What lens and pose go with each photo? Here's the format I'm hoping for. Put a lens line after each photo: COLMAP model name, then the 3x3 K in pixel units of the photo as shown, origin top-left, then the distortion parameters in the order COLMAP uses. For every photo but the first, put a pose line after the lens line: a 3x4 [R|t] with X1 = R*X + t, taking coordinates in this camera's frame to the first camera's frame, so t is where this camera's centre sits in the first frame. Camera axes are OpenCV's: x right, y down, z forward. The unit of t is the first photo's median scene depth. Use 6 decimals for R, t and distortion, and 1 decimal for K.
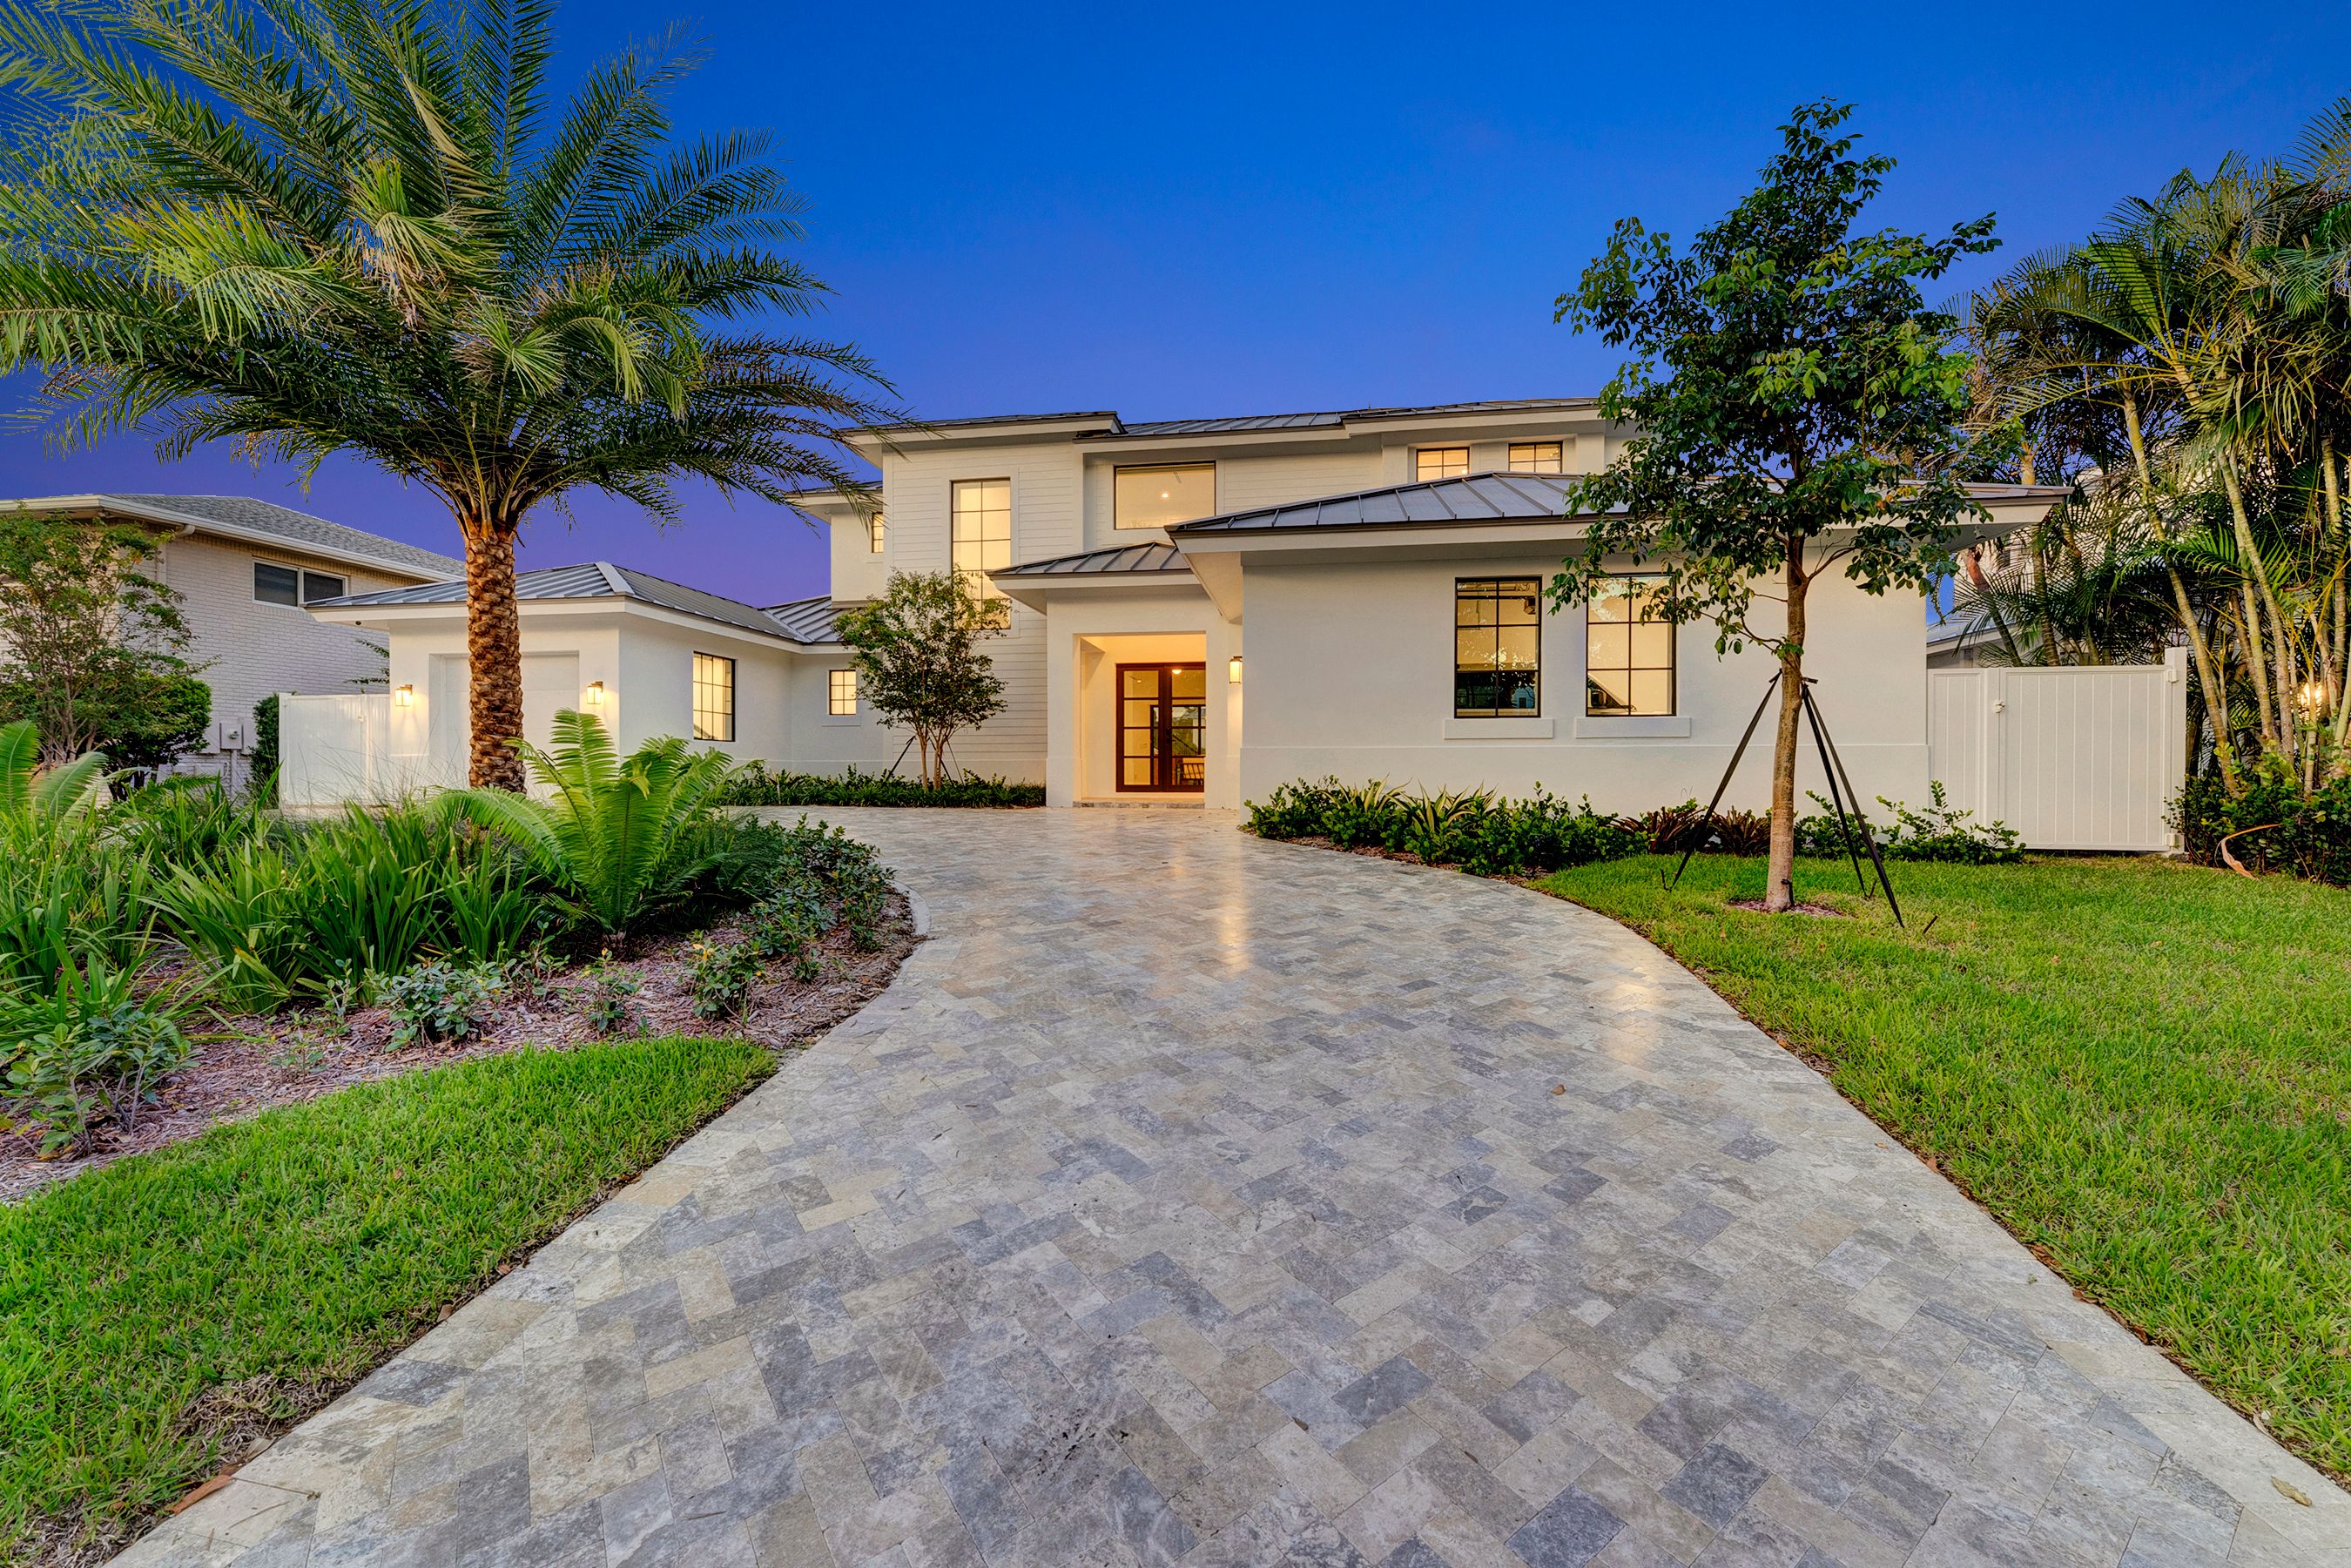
lens RADIAL K [[949.8, 0, 1188.1], [0, 949.8, 790.1], [0, 0, 1]] dist [0.020652, 0.000035]
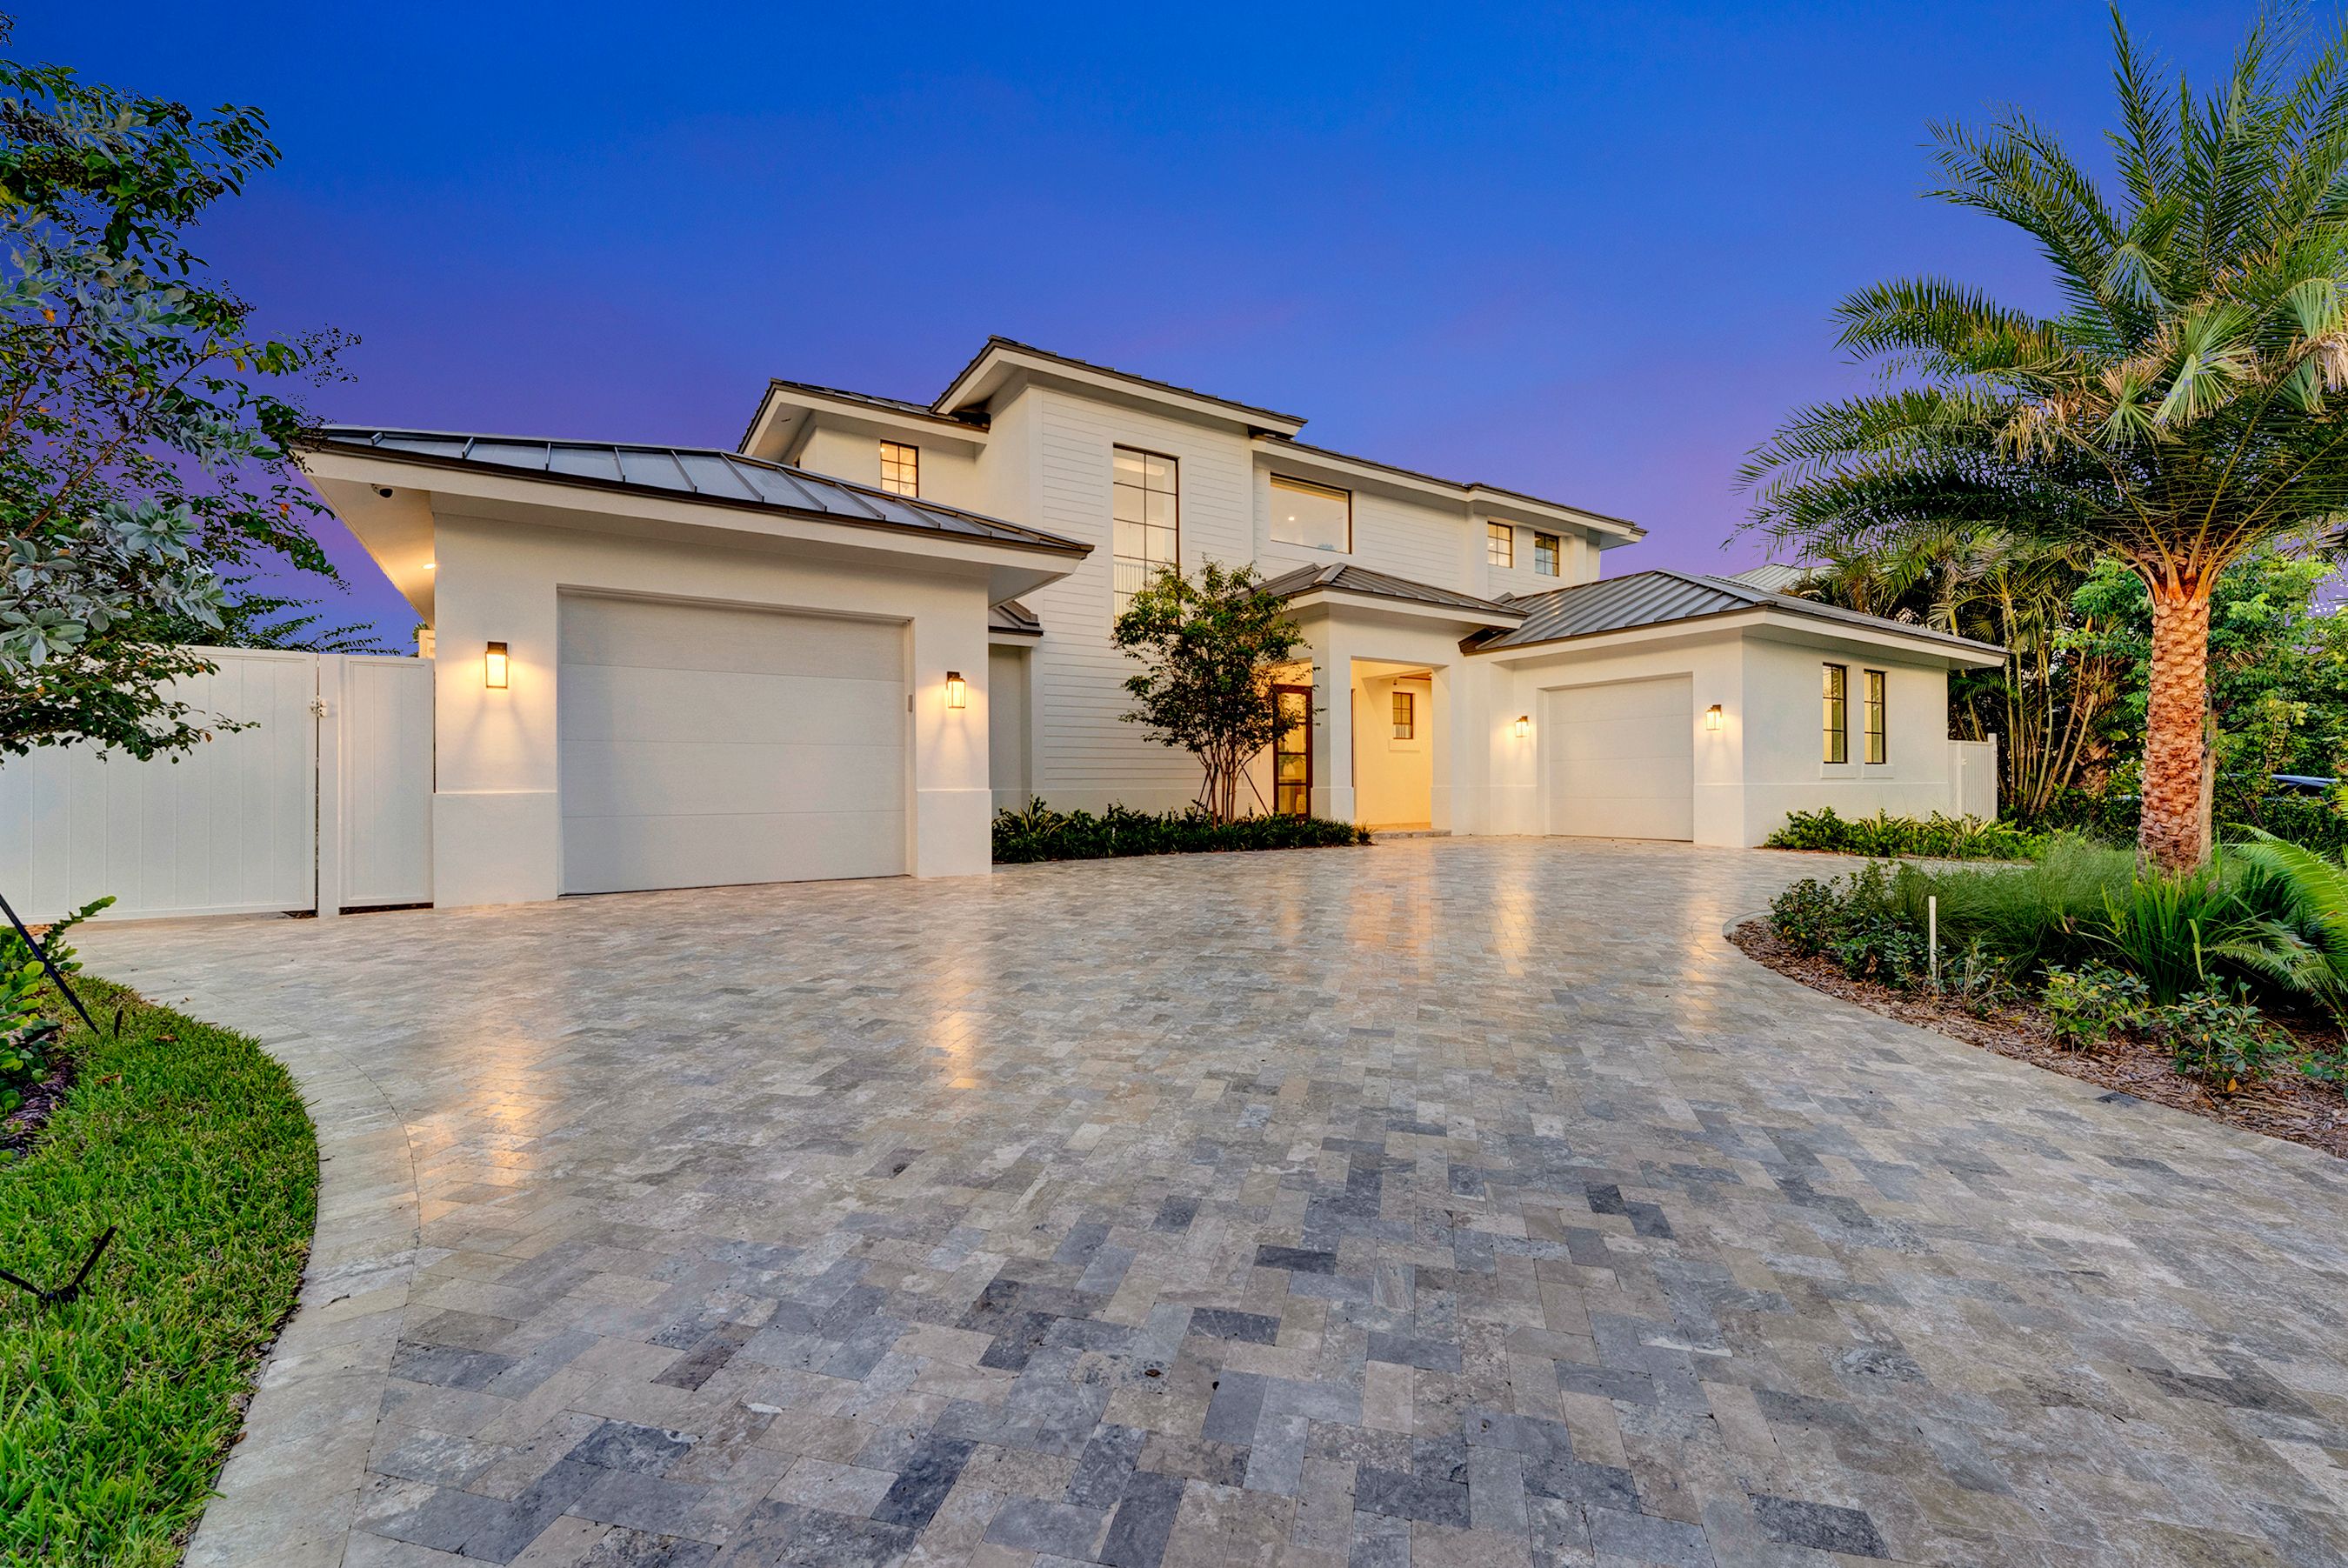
lens RADIAL K [[948.7, 0, 1186.5], [0, 948.7, 790.1], [0, 0, 1]] dist [0.020652, 0.000035]
pose [[0.730756, -0.009382, 0.682575, -0.816783], [0.008795, 0.999952, 0.004328, -0.033120], [-0.682582, 0.002840, 0.730803, 0.389117]]
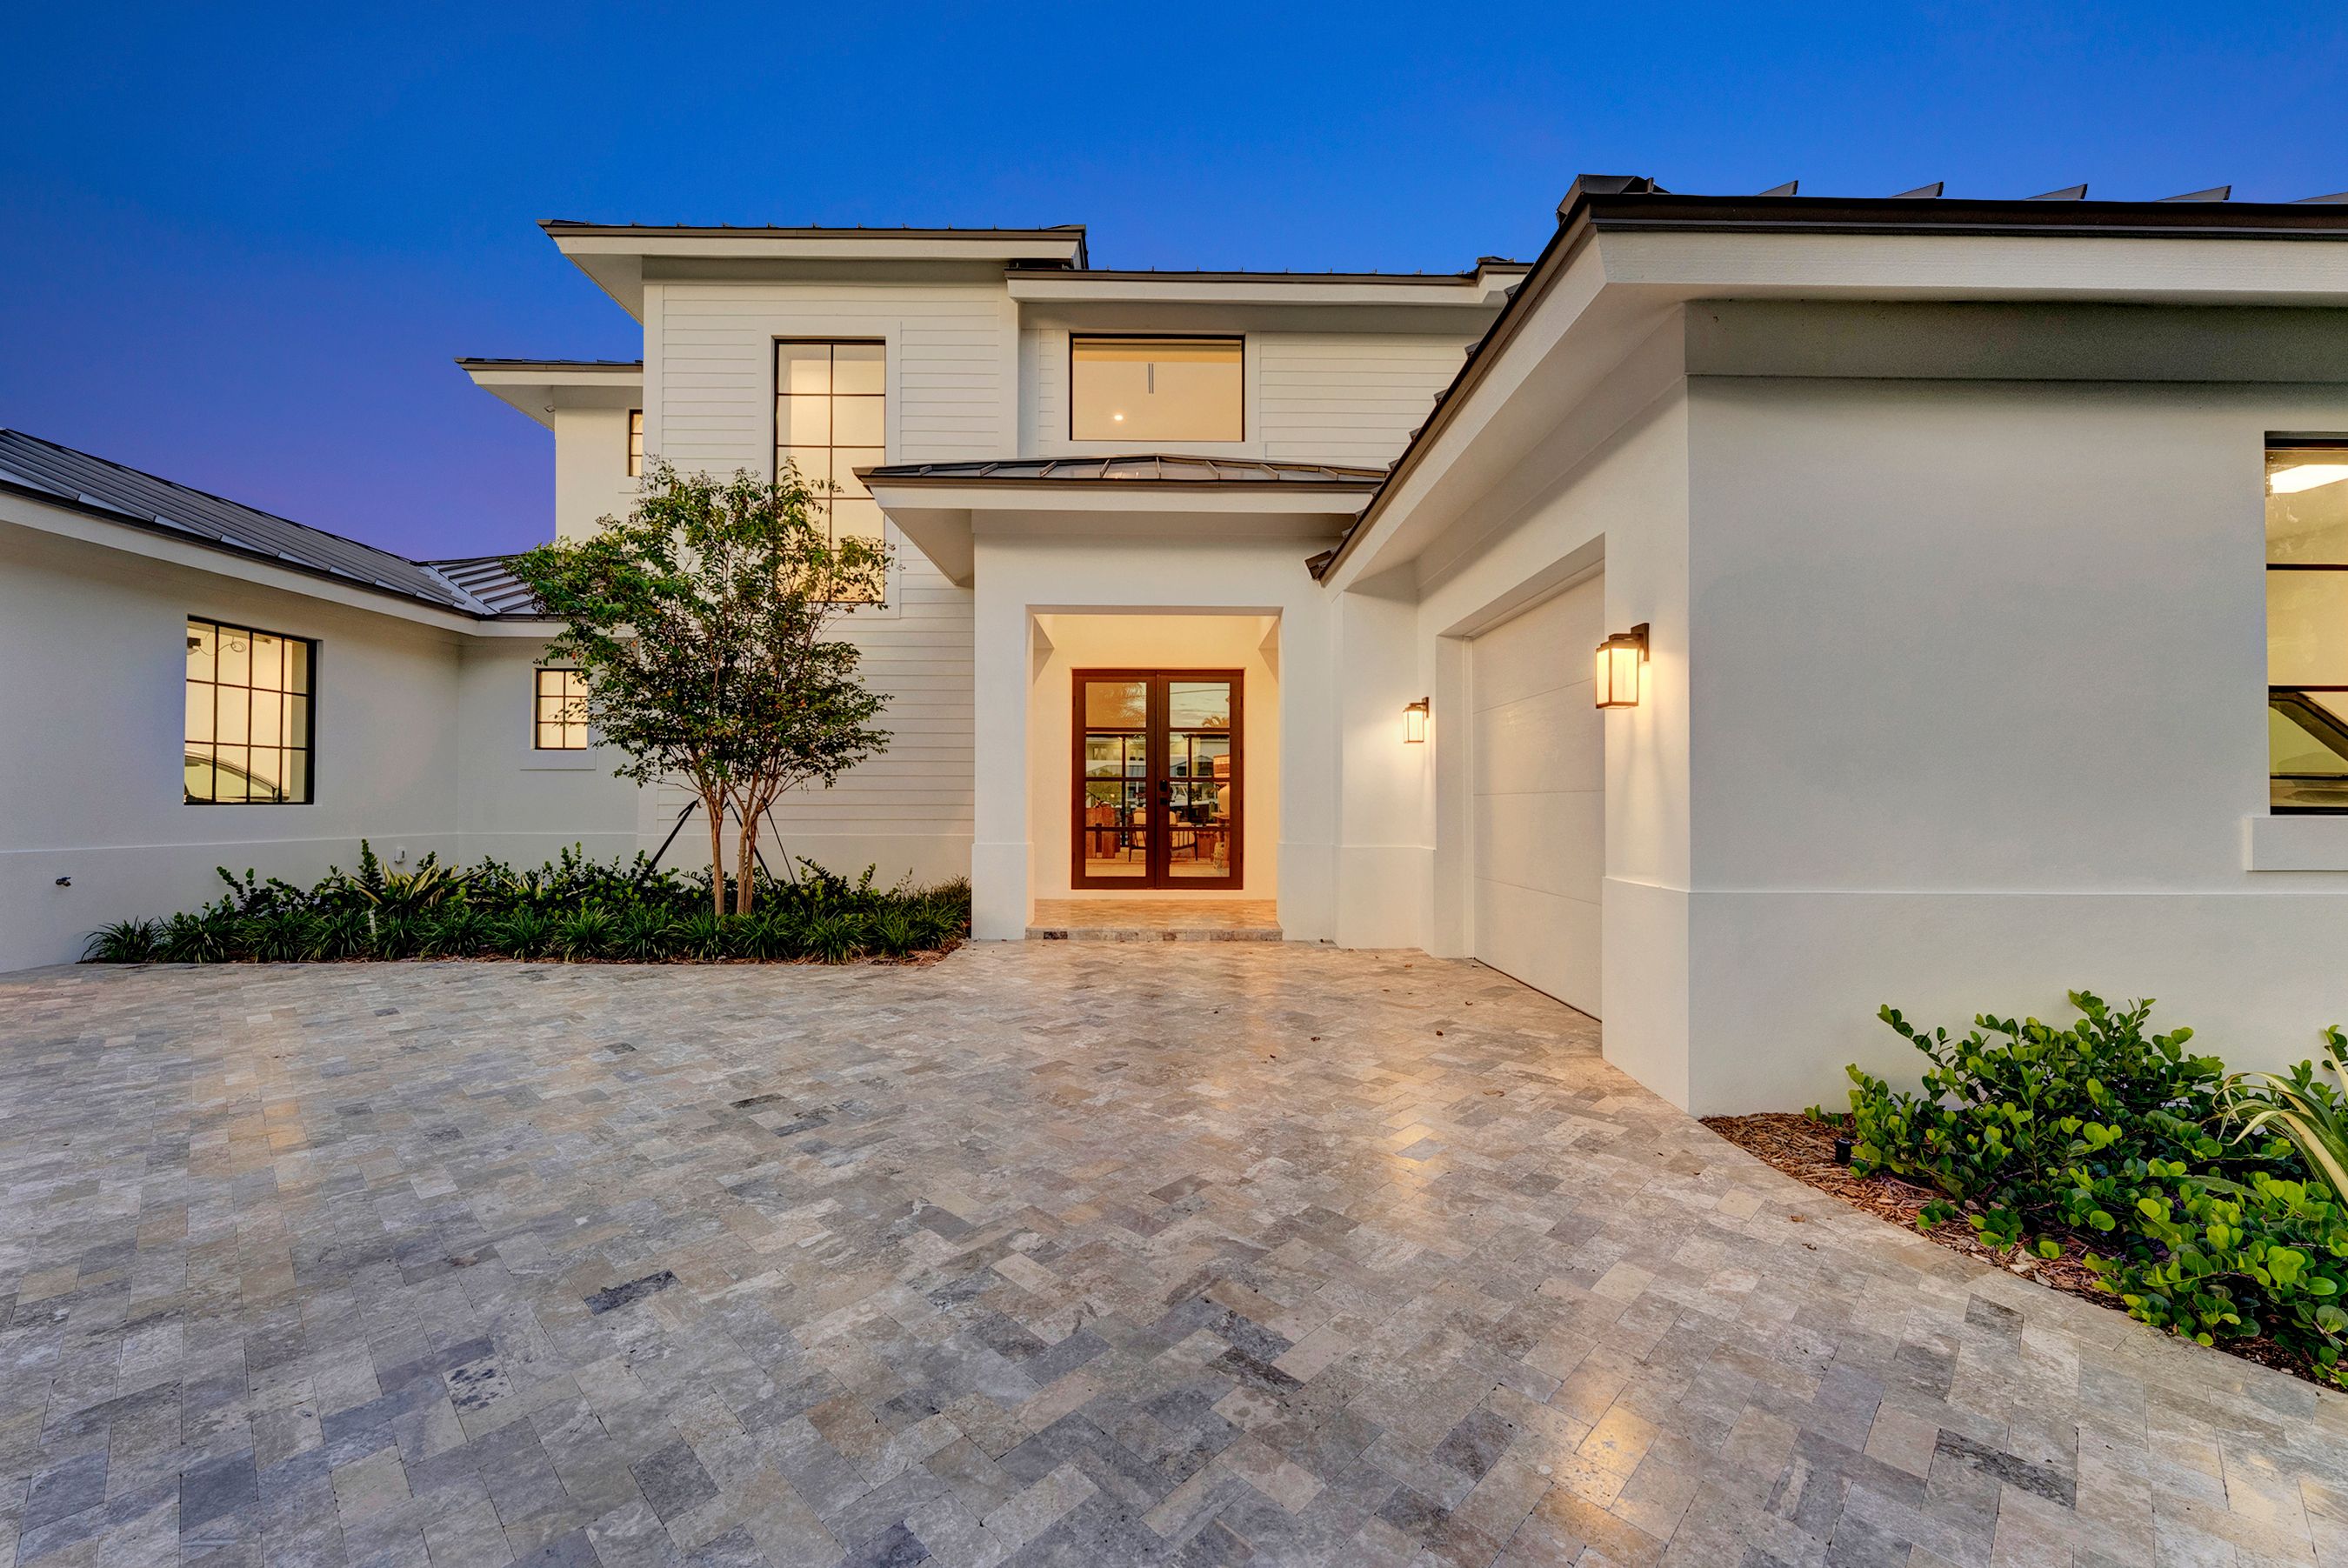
lens RADIAL K [[948.7, 0, 1186.5], [0, 948.7, 790.1], [0, 0, 1]] dist [0.020652, 0.000035]
pose [[0.983235, 0.002595, 0.182324, -0.119728], [0.002220, 0.999654, -0.026202, -0.045681], [-0.182329, 0.026168, 0.982889, 0.438389]]
